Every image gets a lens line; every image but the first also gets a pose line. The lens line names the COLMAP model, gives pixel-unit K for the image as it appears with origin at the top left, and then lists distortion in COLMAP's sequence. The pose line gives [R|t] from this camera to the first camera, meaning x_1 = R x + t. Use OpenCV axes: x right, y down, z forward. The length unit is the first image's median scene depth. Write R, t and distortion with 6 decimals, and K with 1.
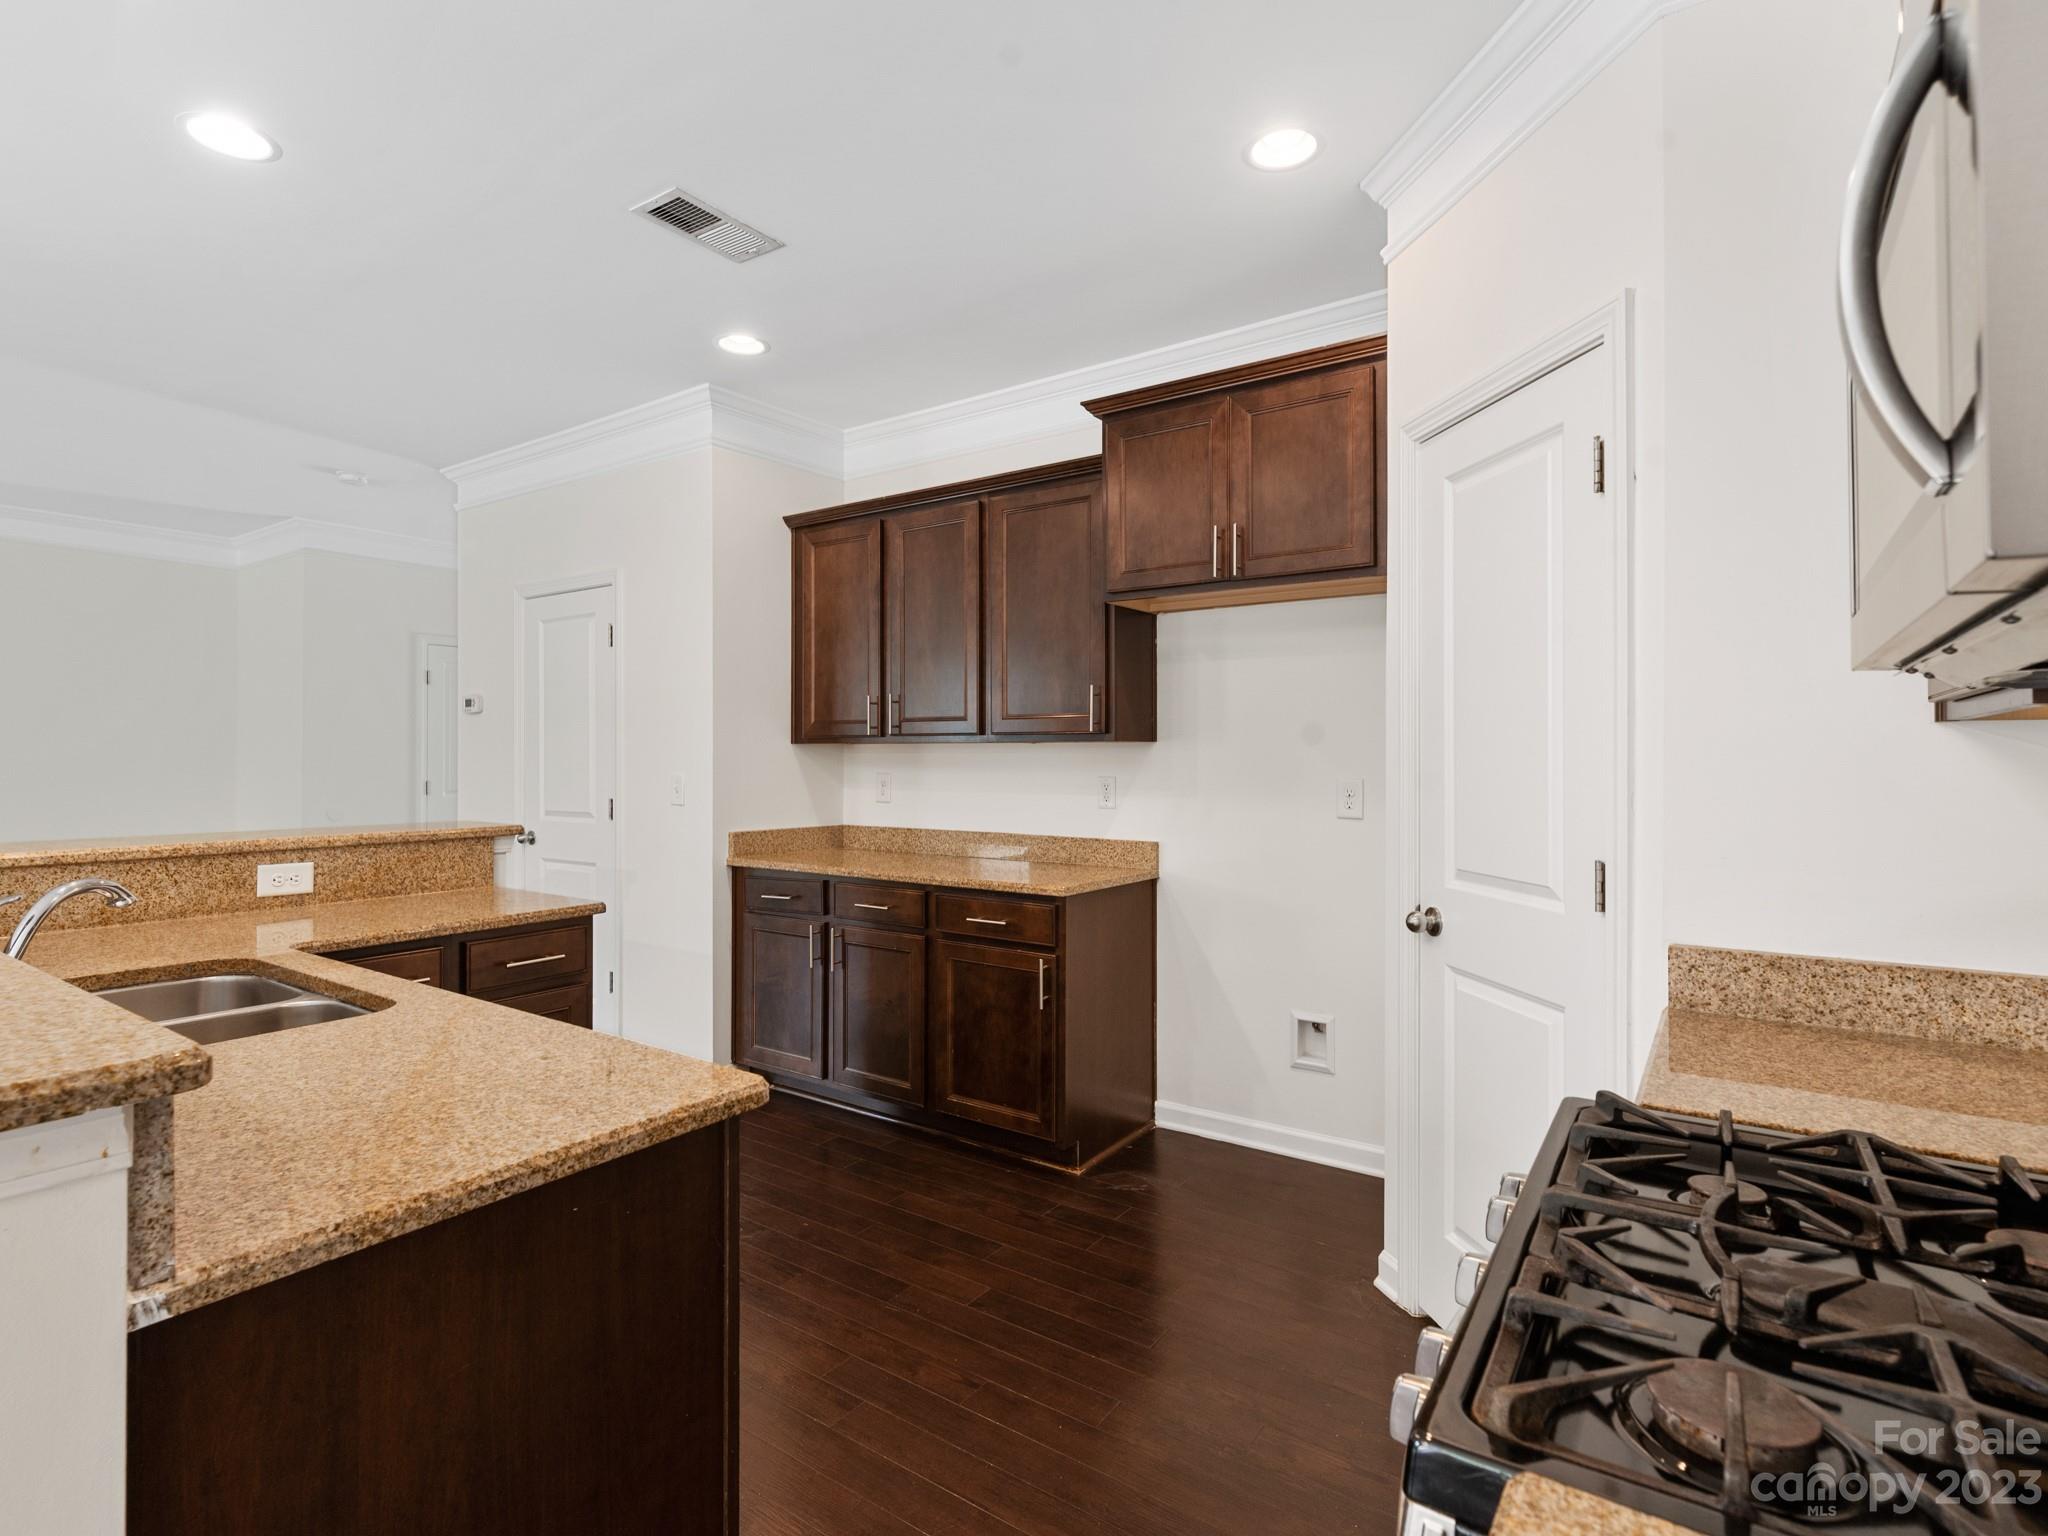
lens RADIAL K [[1009.0, 0, 1017.4], [0, 1009.0, 759.4], [0, 0, 1]] dist [-0.002148, -0.000056]
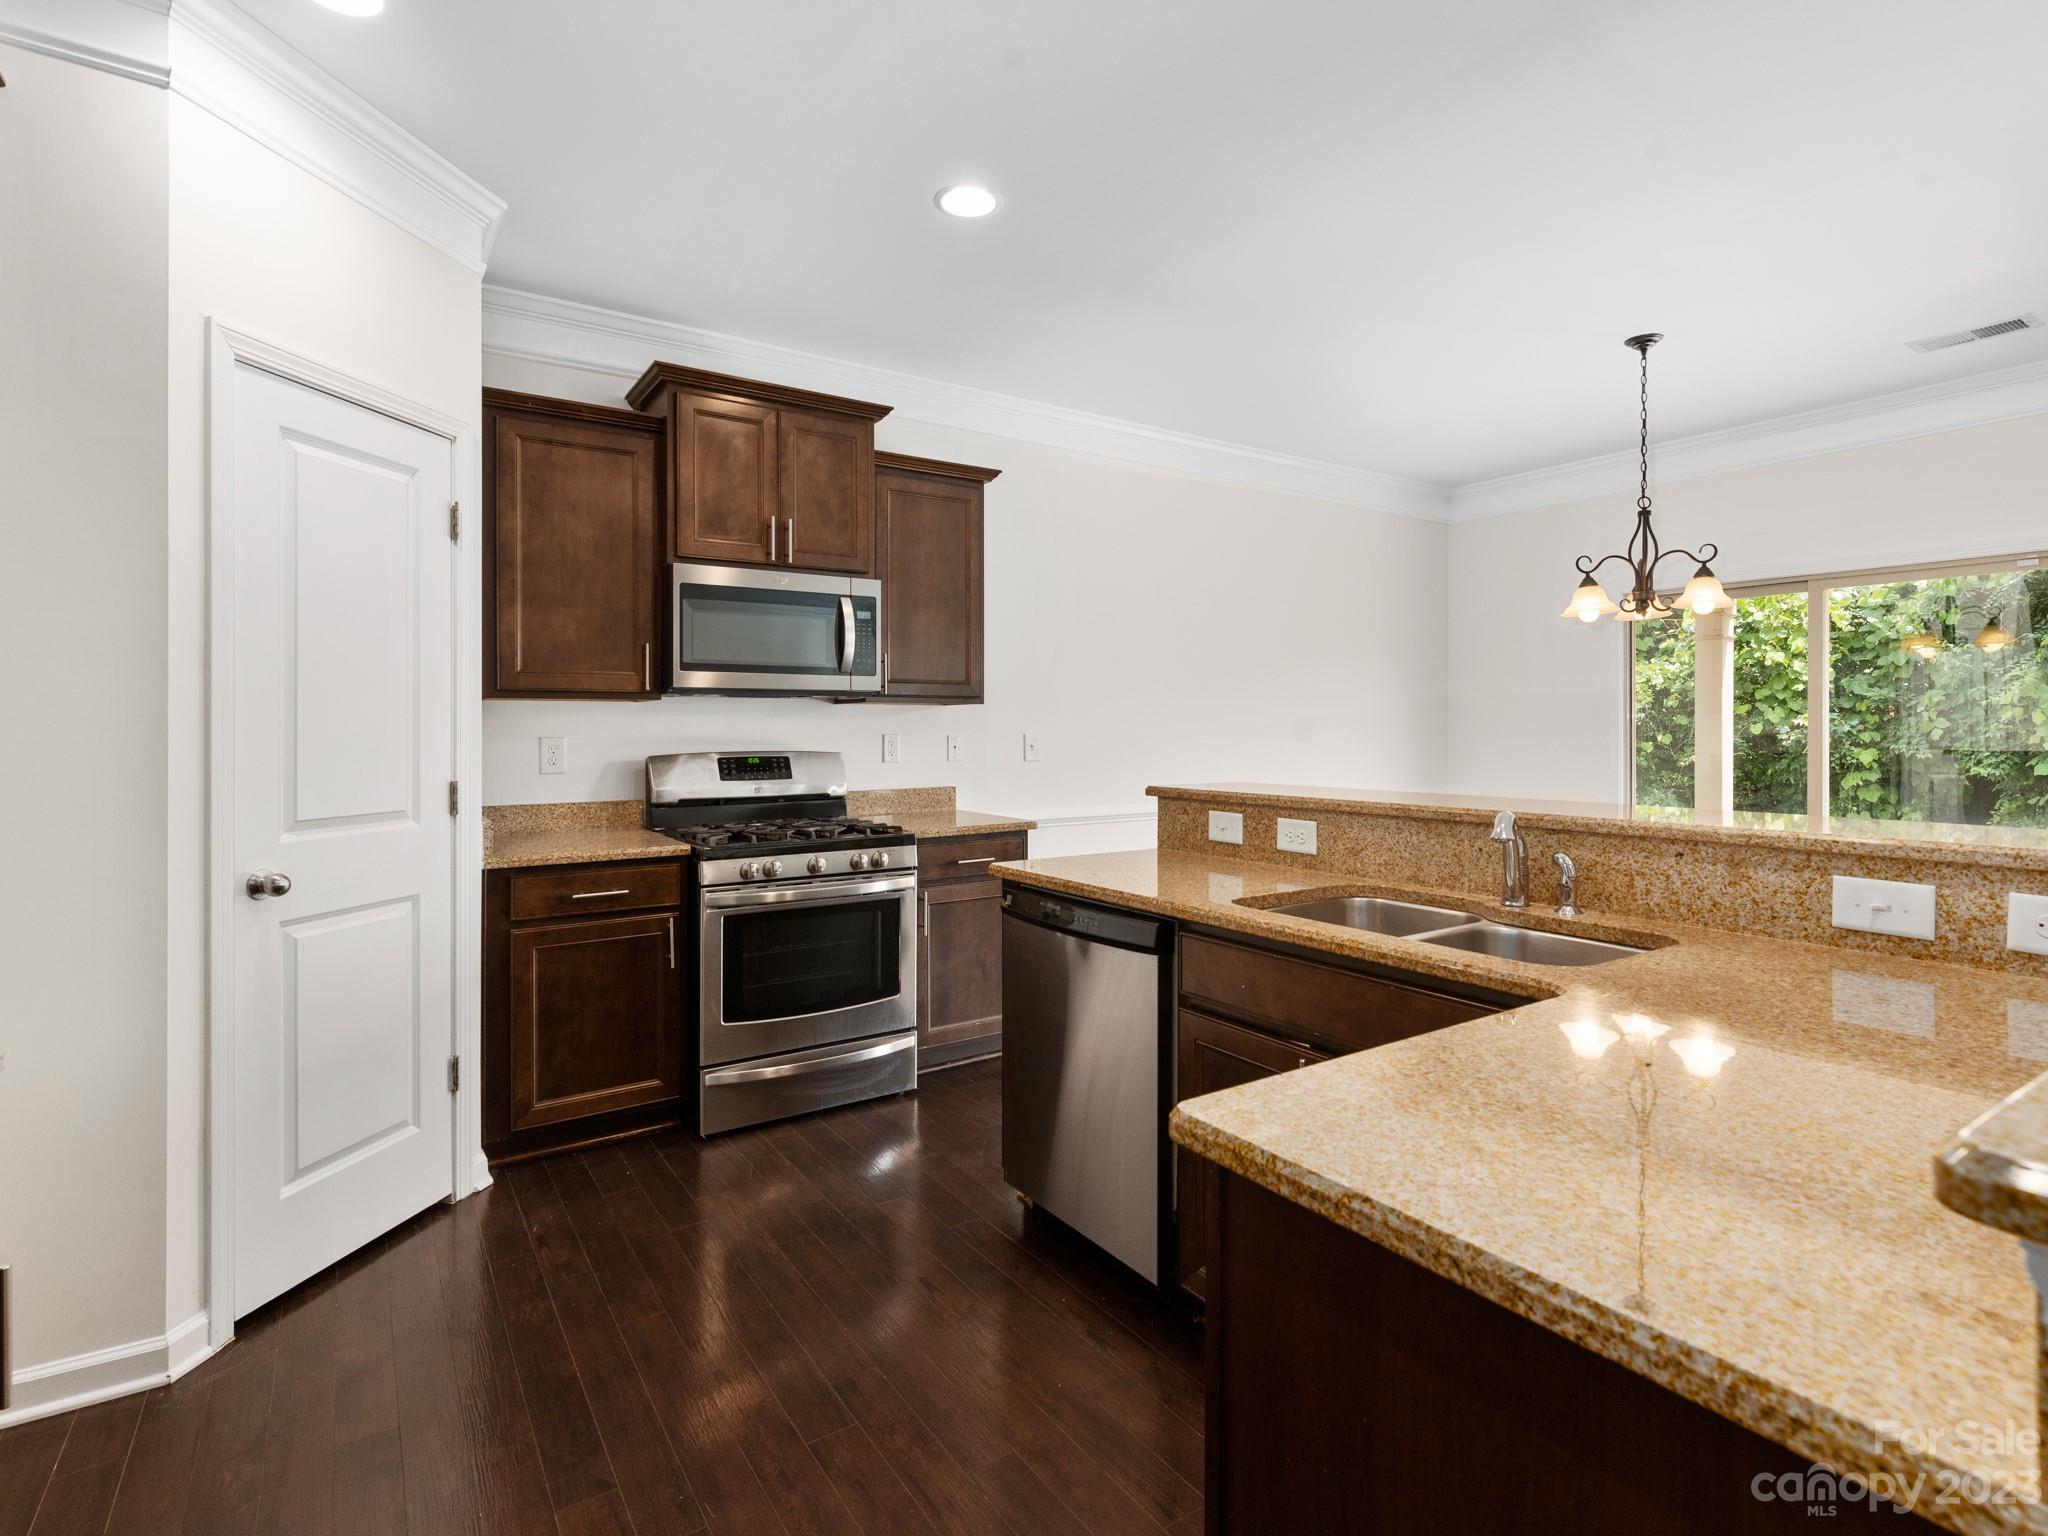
lens RADIAL K [[1007.7, 0, 1005.5], [0, 1007.7, 734.9], [0, 0, 1]] dist [0.000839, -0.000148]
pose [[-0.930296, -0.001252, 0.366808, -0.449311], [0.003547, 0.999917, 0.012410, 0.008593], [-0.366793, 0.012846, -0.930214, 1.253875]]
